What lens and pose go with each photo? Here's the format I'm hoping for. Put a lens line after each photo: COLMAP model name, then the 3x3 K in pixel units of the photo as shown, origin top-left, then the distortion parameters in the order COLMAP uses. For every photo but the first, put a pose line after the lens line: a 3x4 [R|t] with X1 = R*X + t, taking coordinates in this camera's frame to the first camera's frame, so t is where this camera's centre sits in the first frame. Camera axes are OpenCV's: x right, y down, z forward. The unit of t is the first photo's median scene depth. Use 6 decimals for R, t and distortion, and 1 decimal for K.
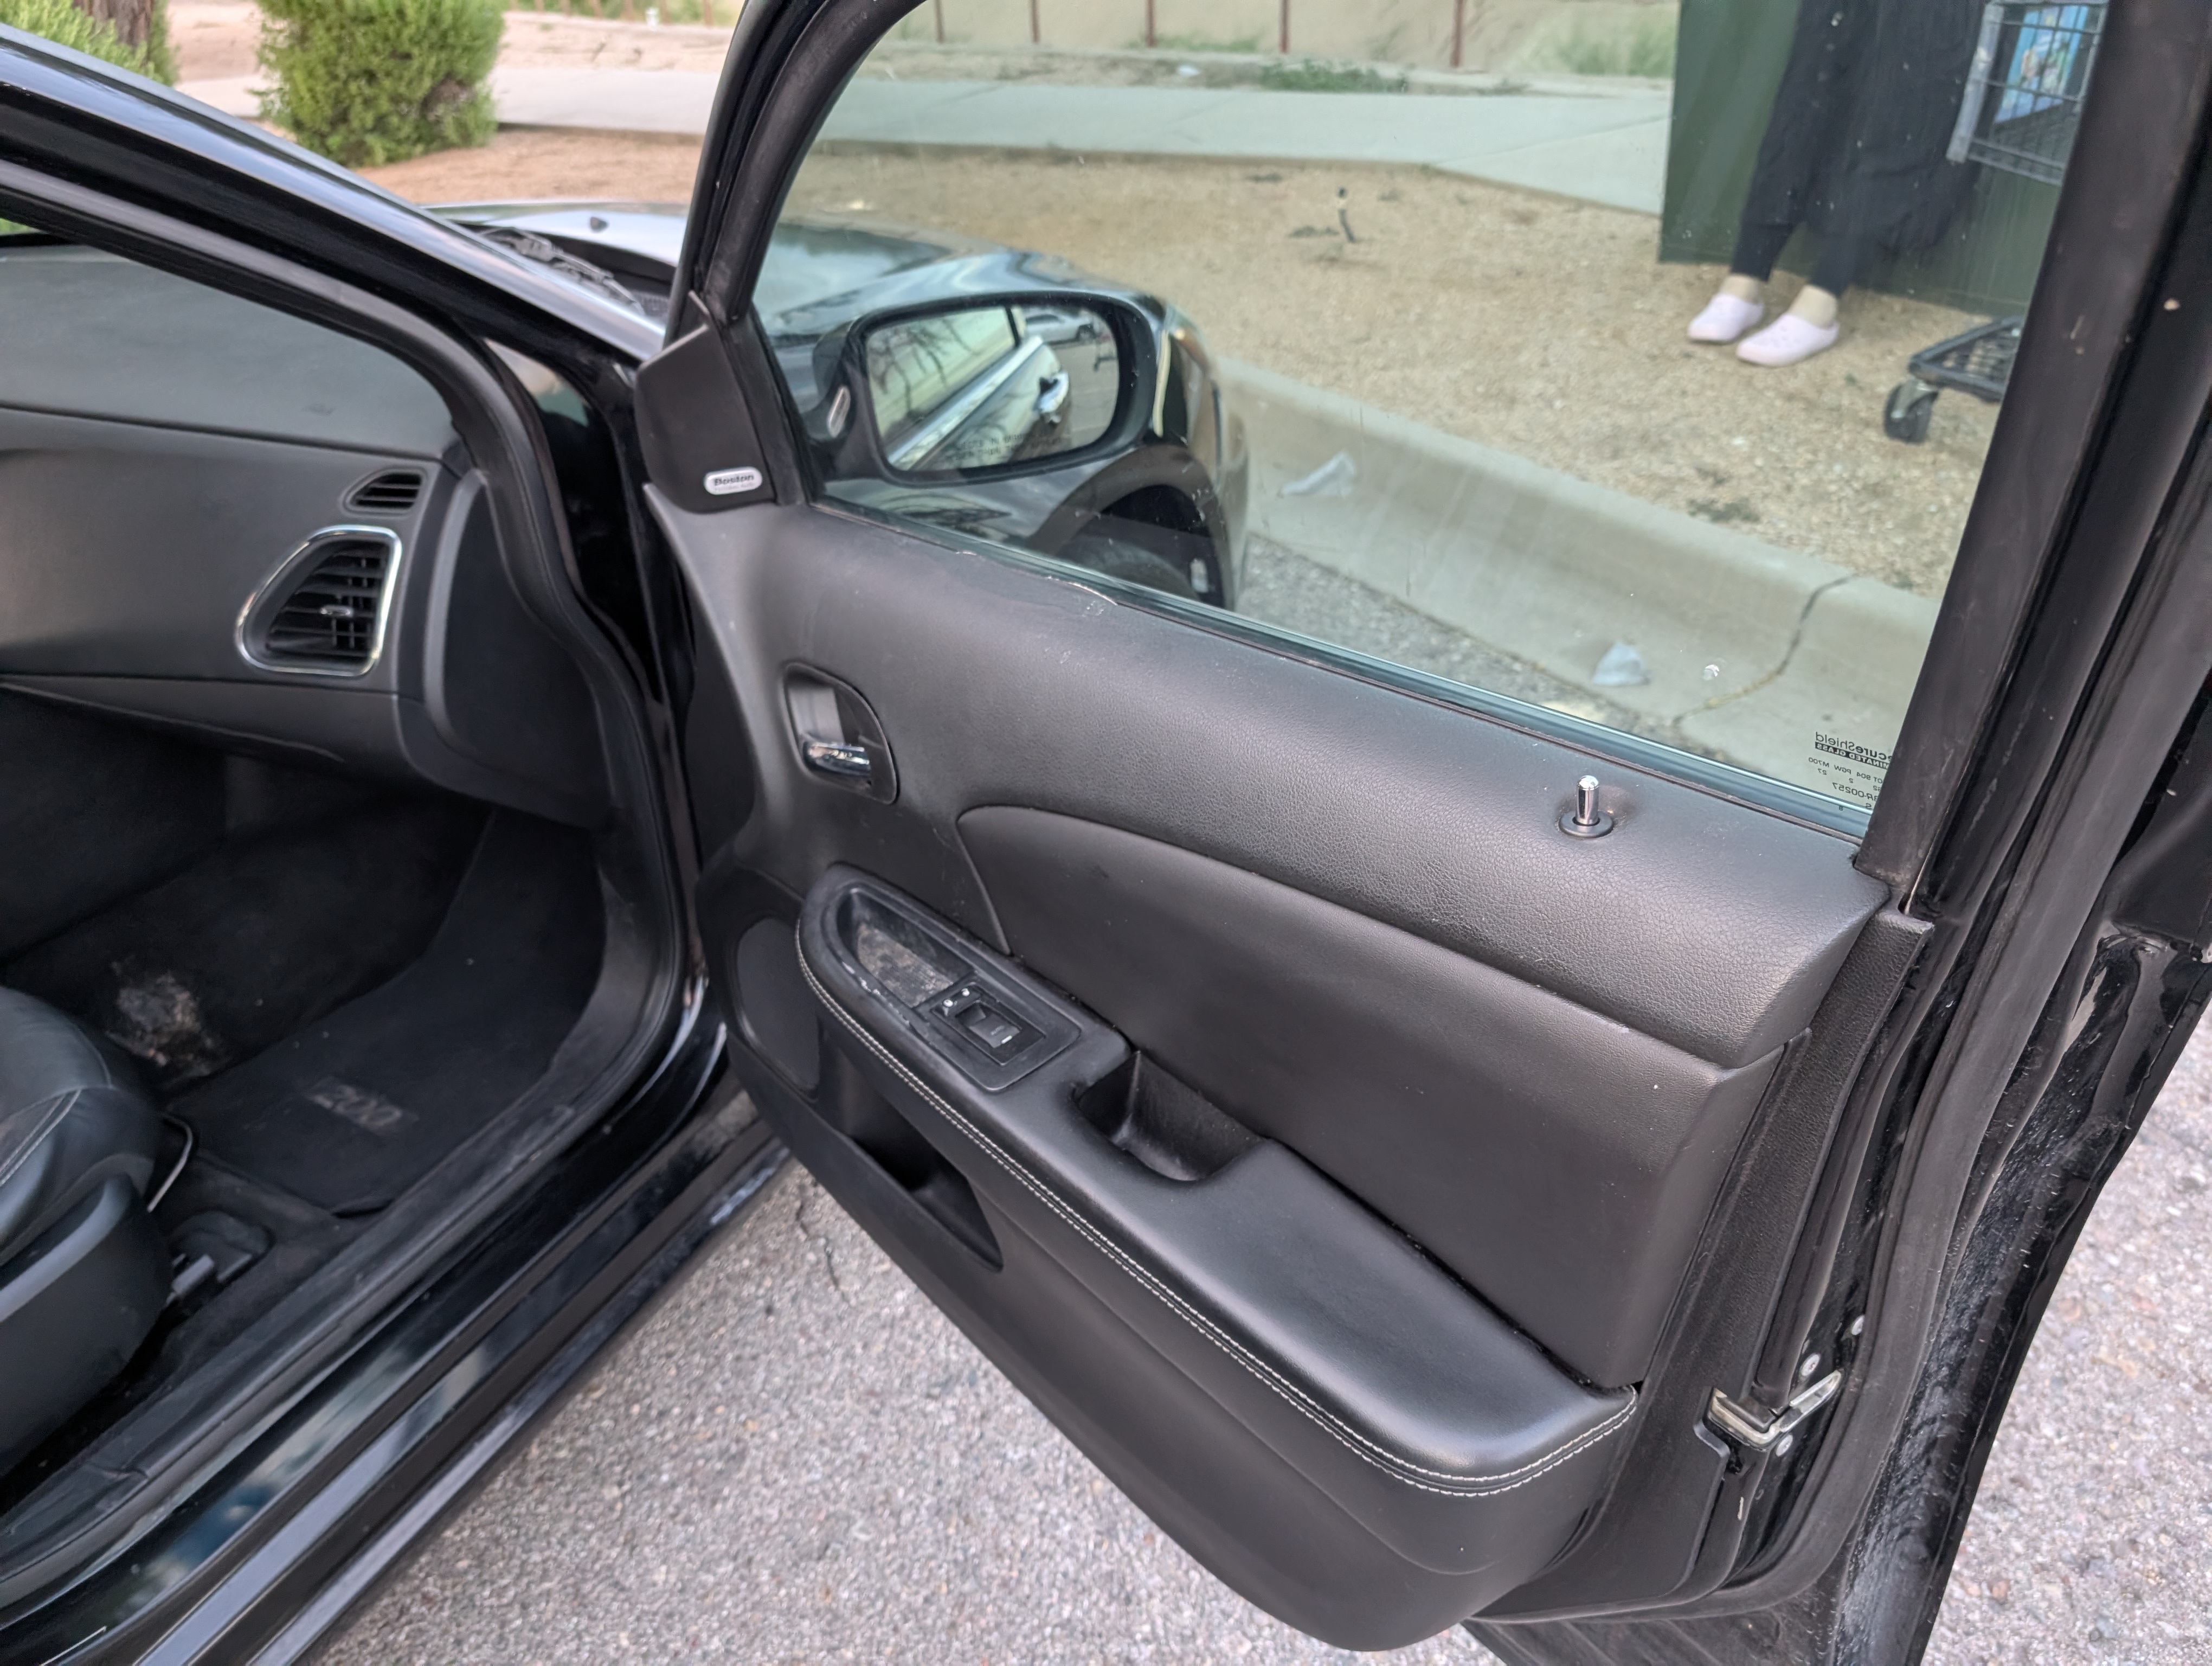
lens RADIAL K [[1576.4, 0, 1106.0], [0, 1576.4, 833.0], [0, 0, 1]] dist [0.057122, 0.000249]
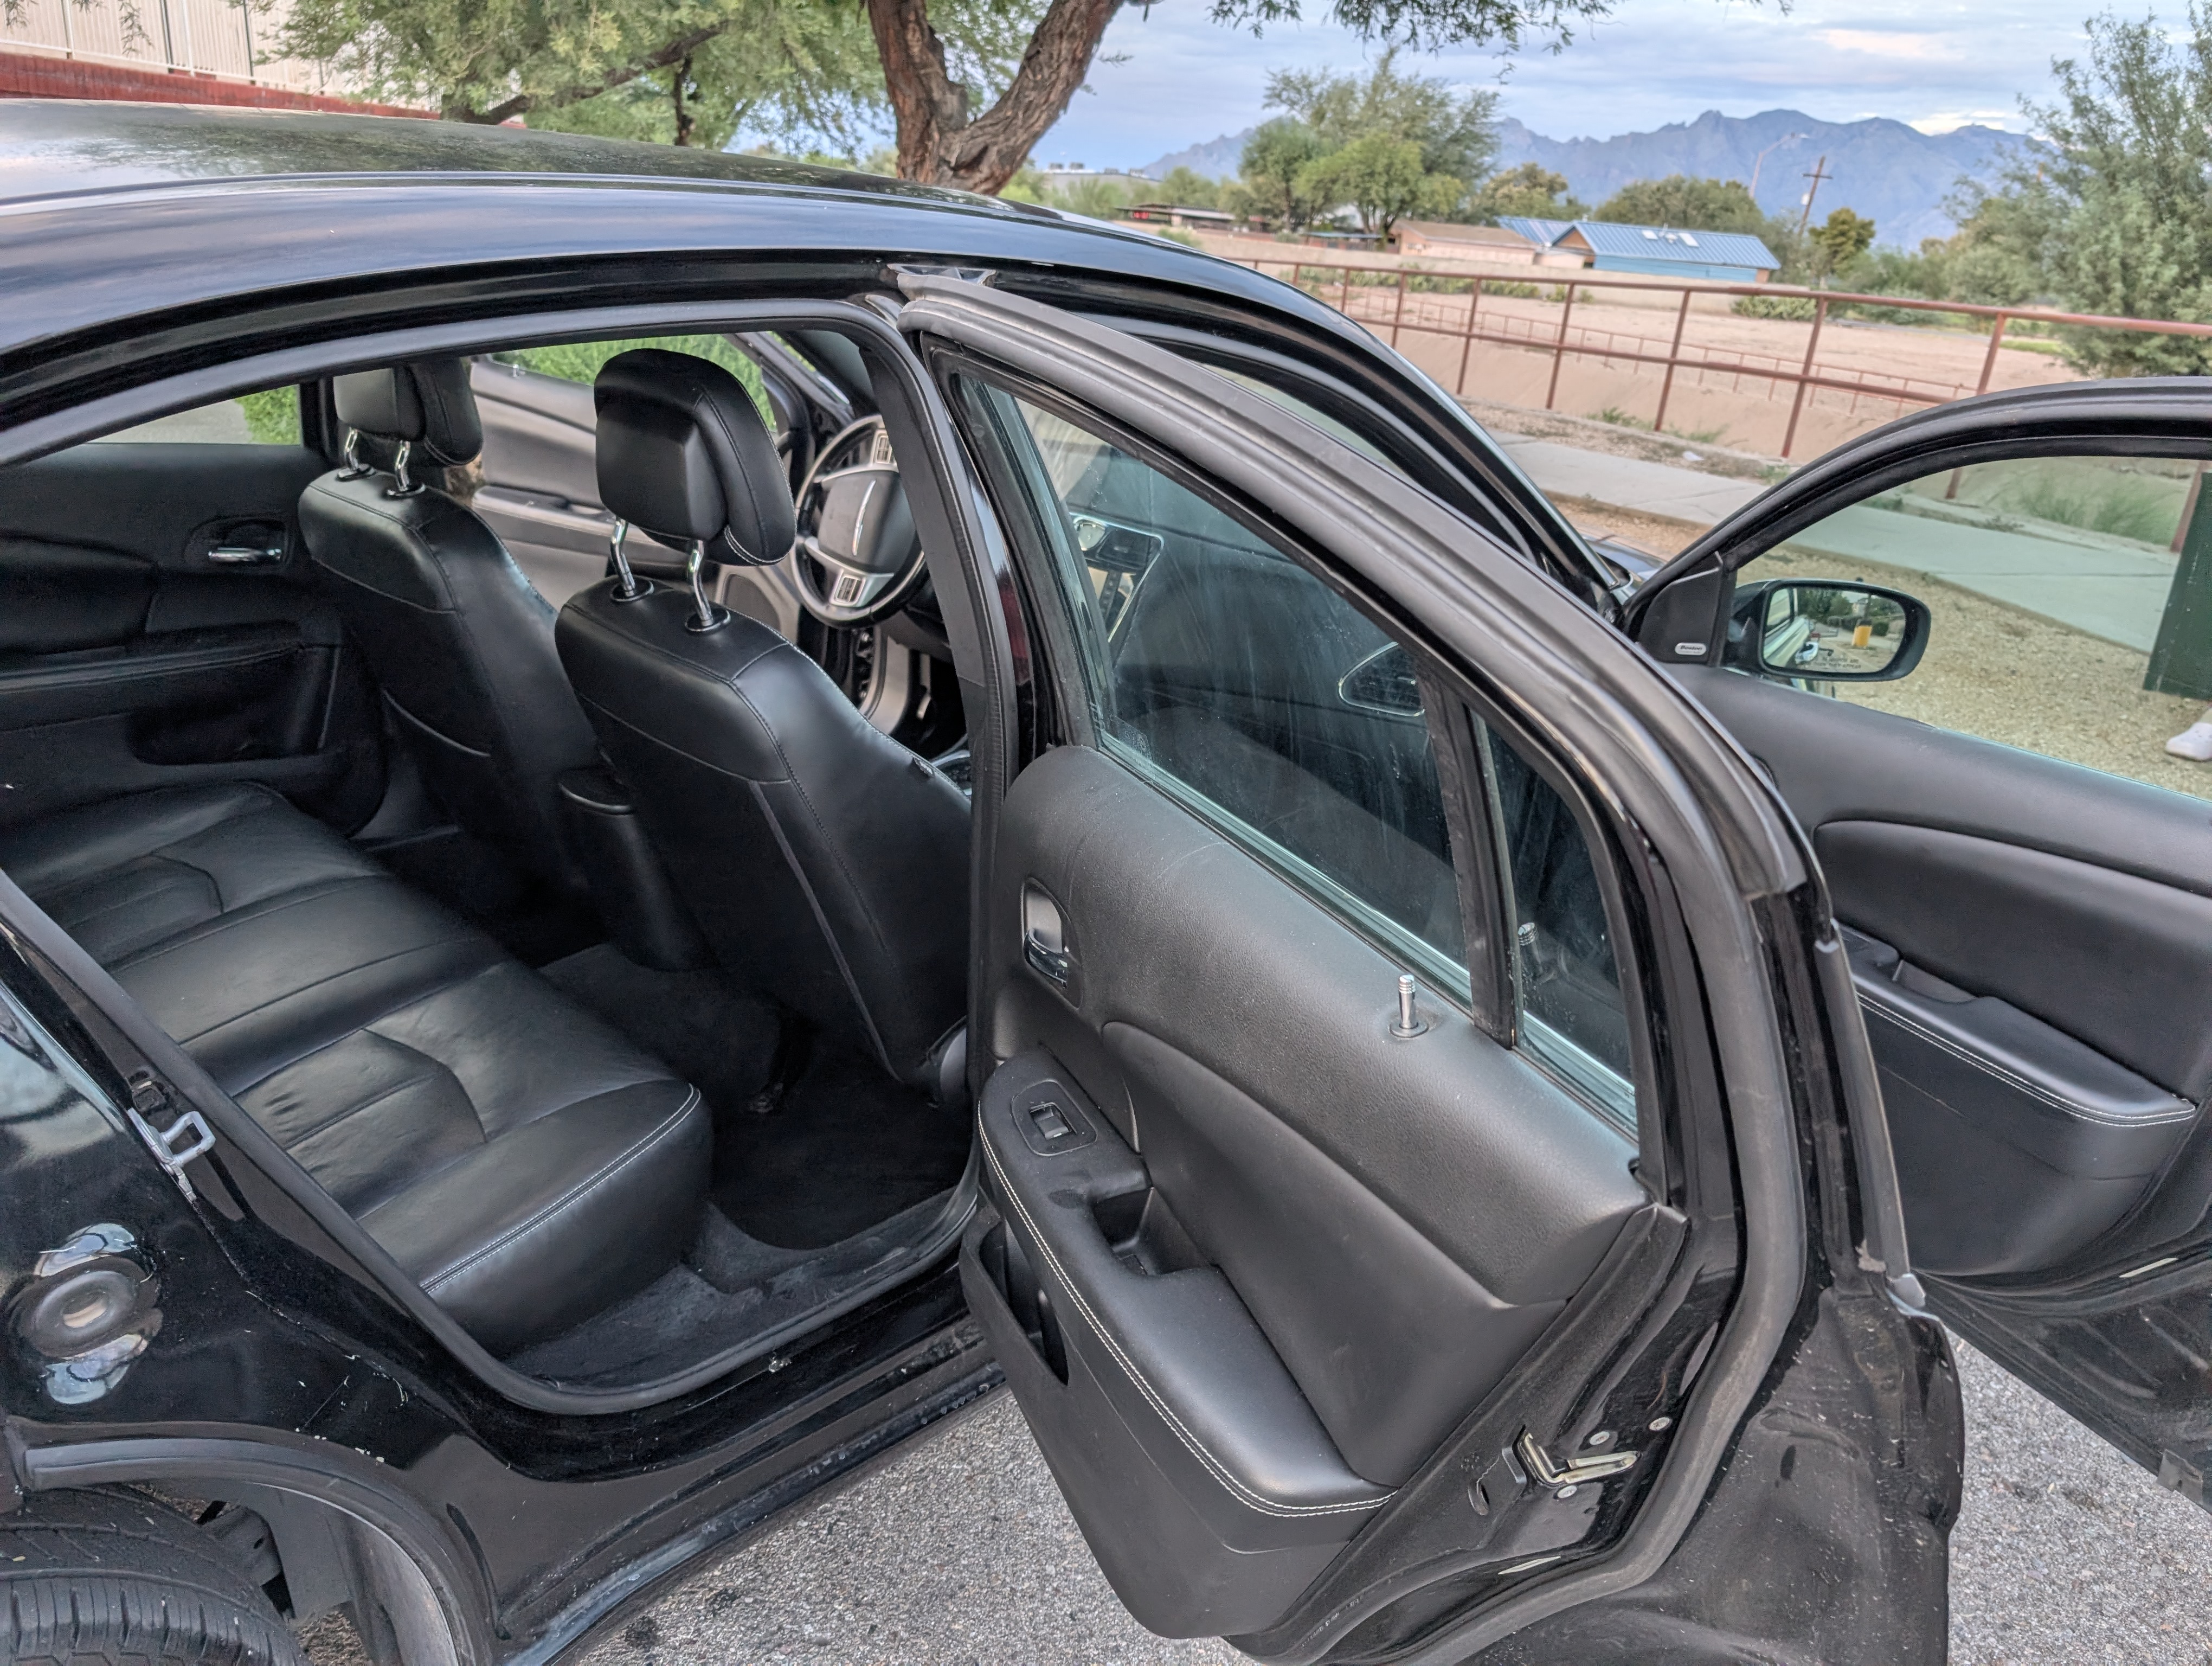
lens RADIAL K [[1619.0, 0, 1085.1], [0, 1619.0, 875.7], [0, 0, 1]] dist [0.004637, -0.001800]
pose [[0.954072, 0.227725, -0.194648, -0.111544], [-0.255215, 0.958102, -0.130027, 0.107527], [0.156883, 0.173732, 0.972217, -0.213889]]
